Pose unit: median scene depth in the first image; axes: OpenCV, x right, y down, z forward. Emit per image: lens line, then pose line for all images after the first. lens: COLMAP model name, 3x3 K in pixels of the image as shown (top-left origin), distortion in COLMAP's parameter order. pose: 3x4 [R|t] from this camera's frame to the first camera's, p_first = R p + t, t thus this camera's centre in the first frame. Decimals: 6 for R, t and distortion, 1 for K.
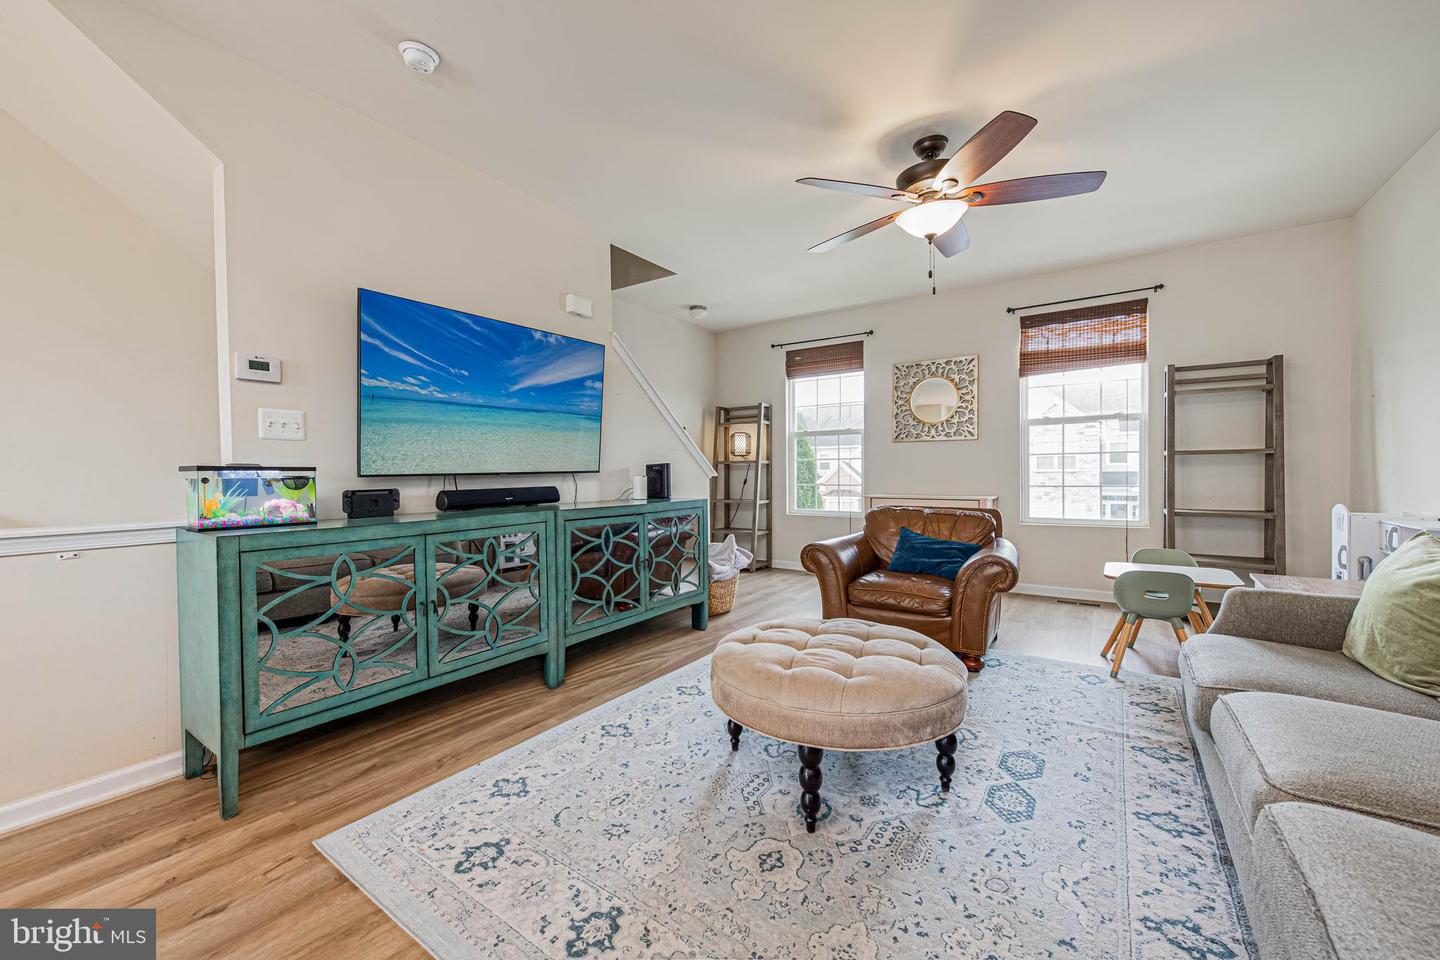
lens RADIAL K [[557.4, 0, 720.0], [0, 557.4, 480.0], [0, 0, 1]] dist [0.001982, -0.000163]
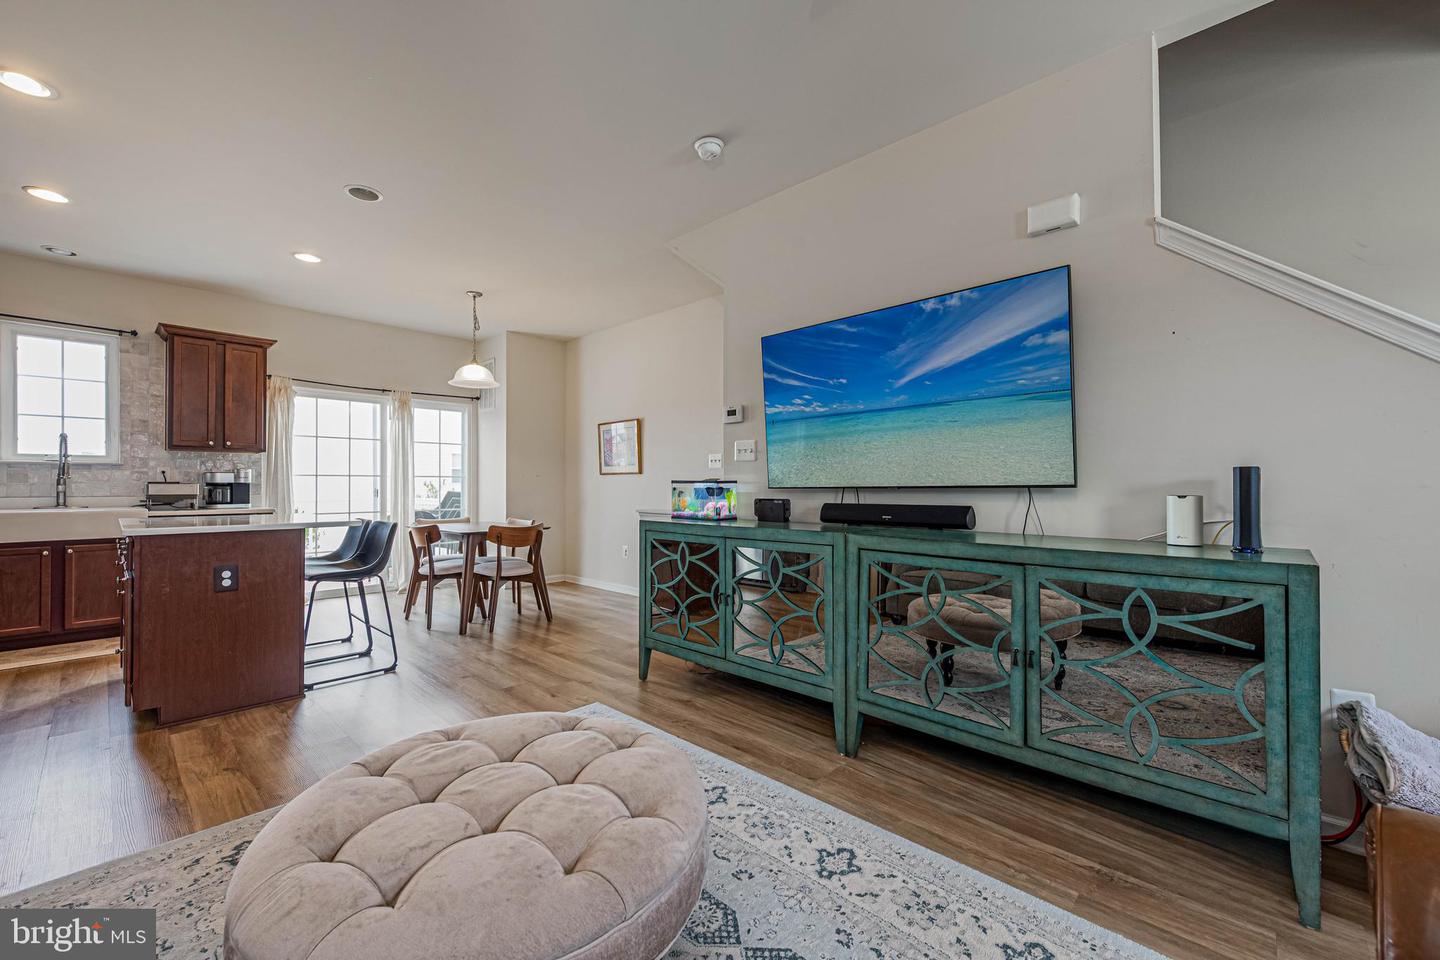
lens RADIAL K [[572.9, 0, 719.4], [0, 572.9, 483.8], [0, 0, 1]] dist [0.001247, -0.000280]
pose [[-0.151499, 0.006573, -0.988435, 0.513452], [-0.014854, 0.999850, 0.008926, -0.020615], [0.988346, 0.016035, -0.151379, 0.887319]]
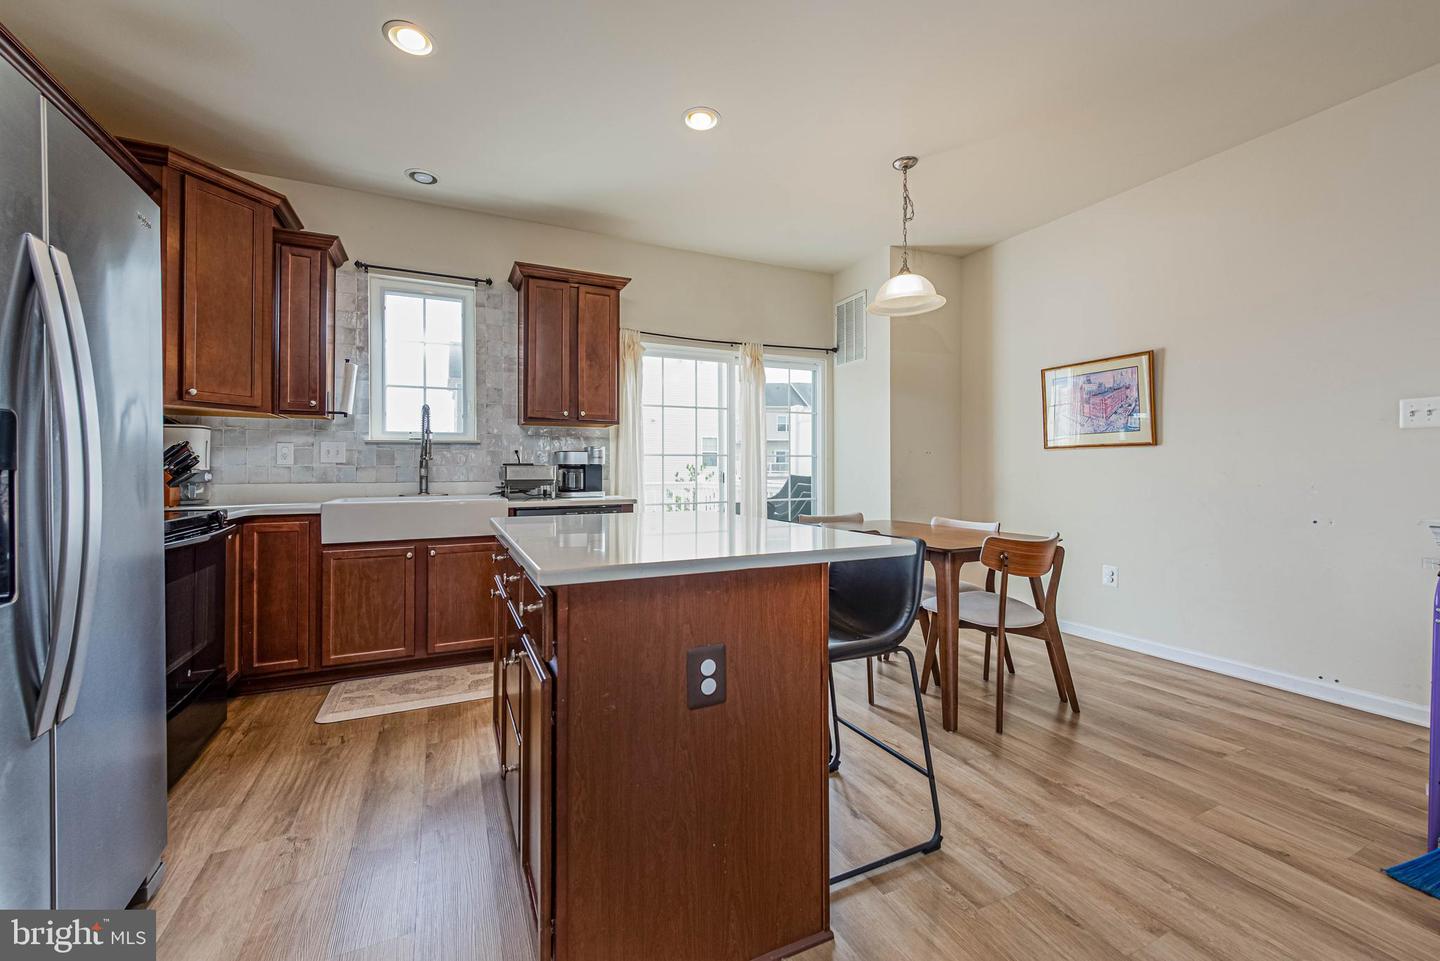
lens RADIAL K [[571.6, 0, 714.0], [0, 571.6, 465.0], [0, 0, 1]] dist [-0.000924, -0.000183]
pose [[-0.506632, 0.005241, -0.862147, 0.078132], [-0.006462, 0.999930, 0.009876, -0.002410], [0.862138, 0.010574, -0.506563, 0.188878]]
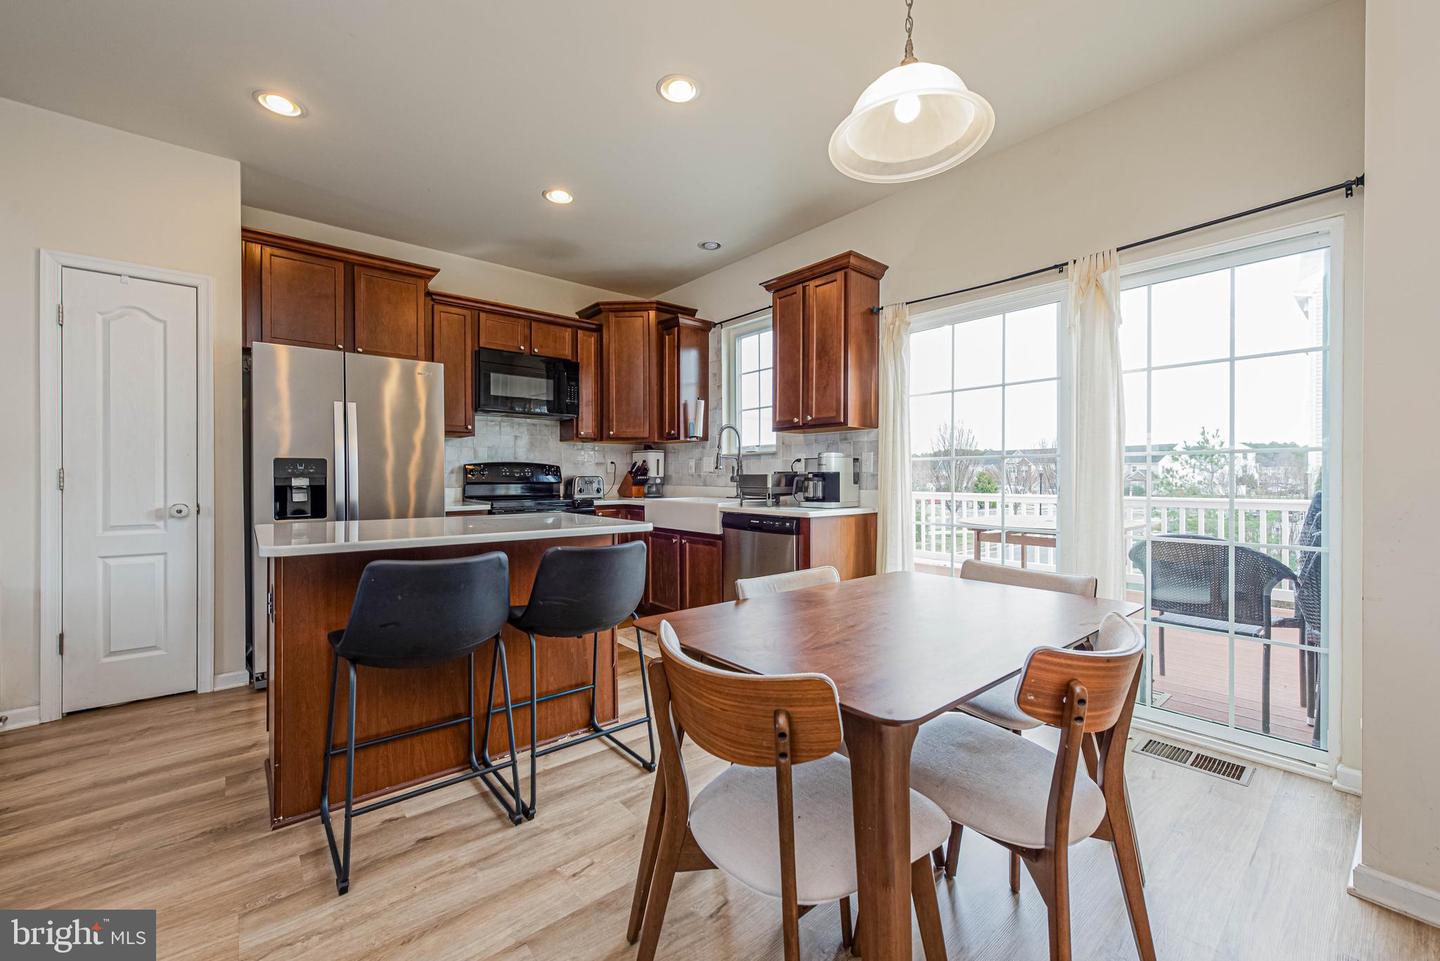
lens RADIAL K [[573.7, 0, 712.1], [0, 573.7, 477.7], [0, 0, 1]] dist [0.001877, 0.000242]
pose [[-0.961015, 0.009328, 0.276339, -0.933854], [0.014745, 0.999738, 0.017528, -0.002161], [-0.276103, 0.020920, -0.960900, 0.482527]]
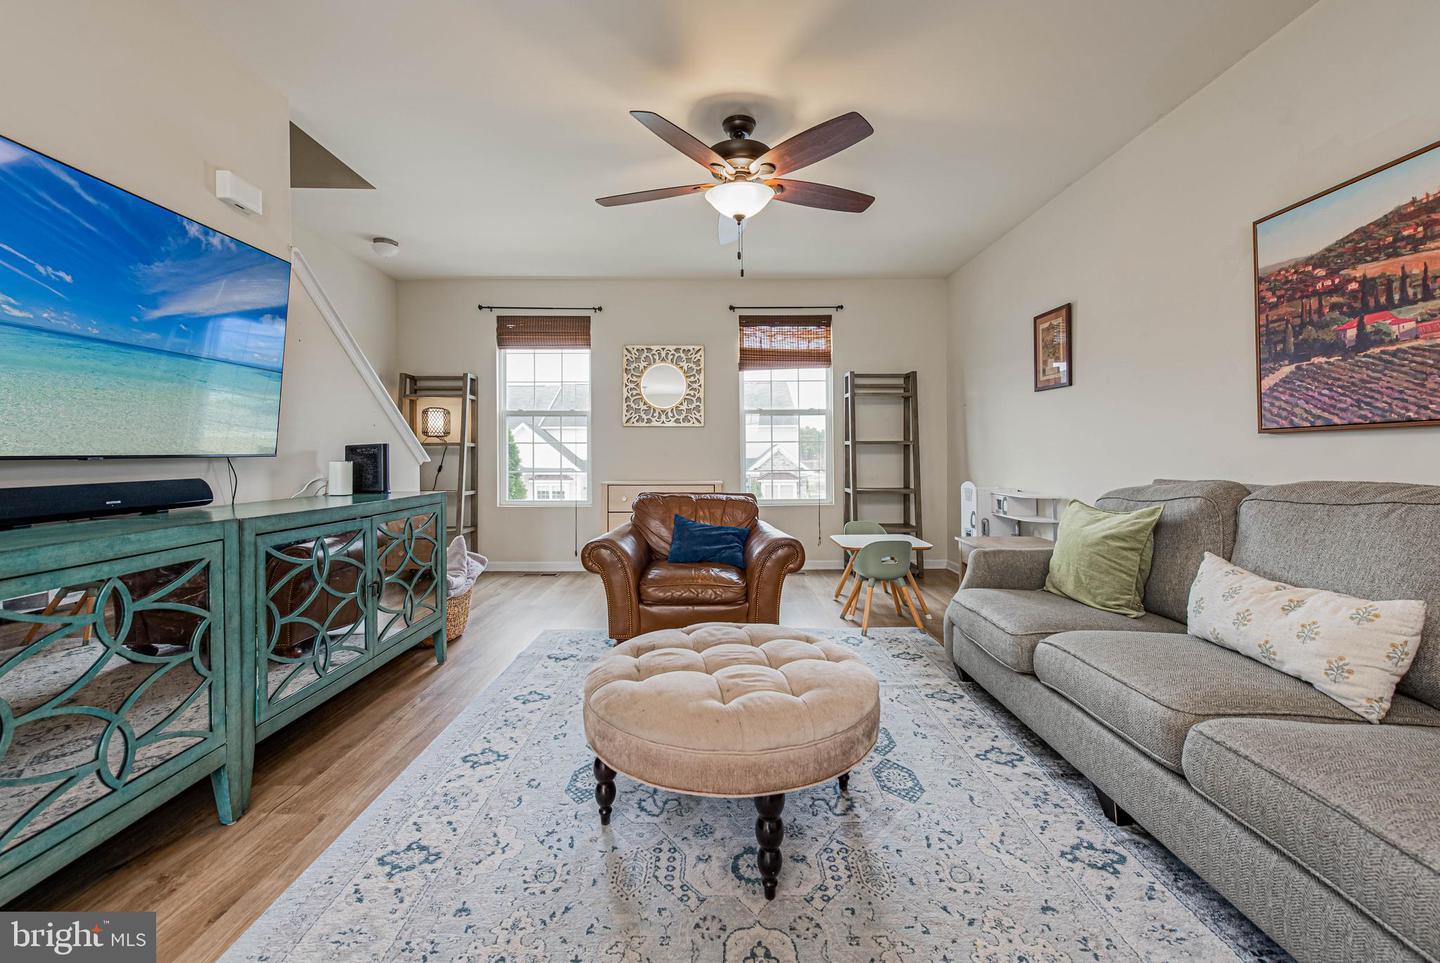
lens RADIAL K [[568.1, 0, 717.2], [0, 568.1, 456.4], [0, 0, 1]] dist [0.010513, -0.004109]
pose [[0.821245, 0.005193, 0.570552, -0.212065], [0.004521, 0.999868, -0.015608, -0.000460], [-0.570558, 0.015398, 0.821113, 0.195733]]
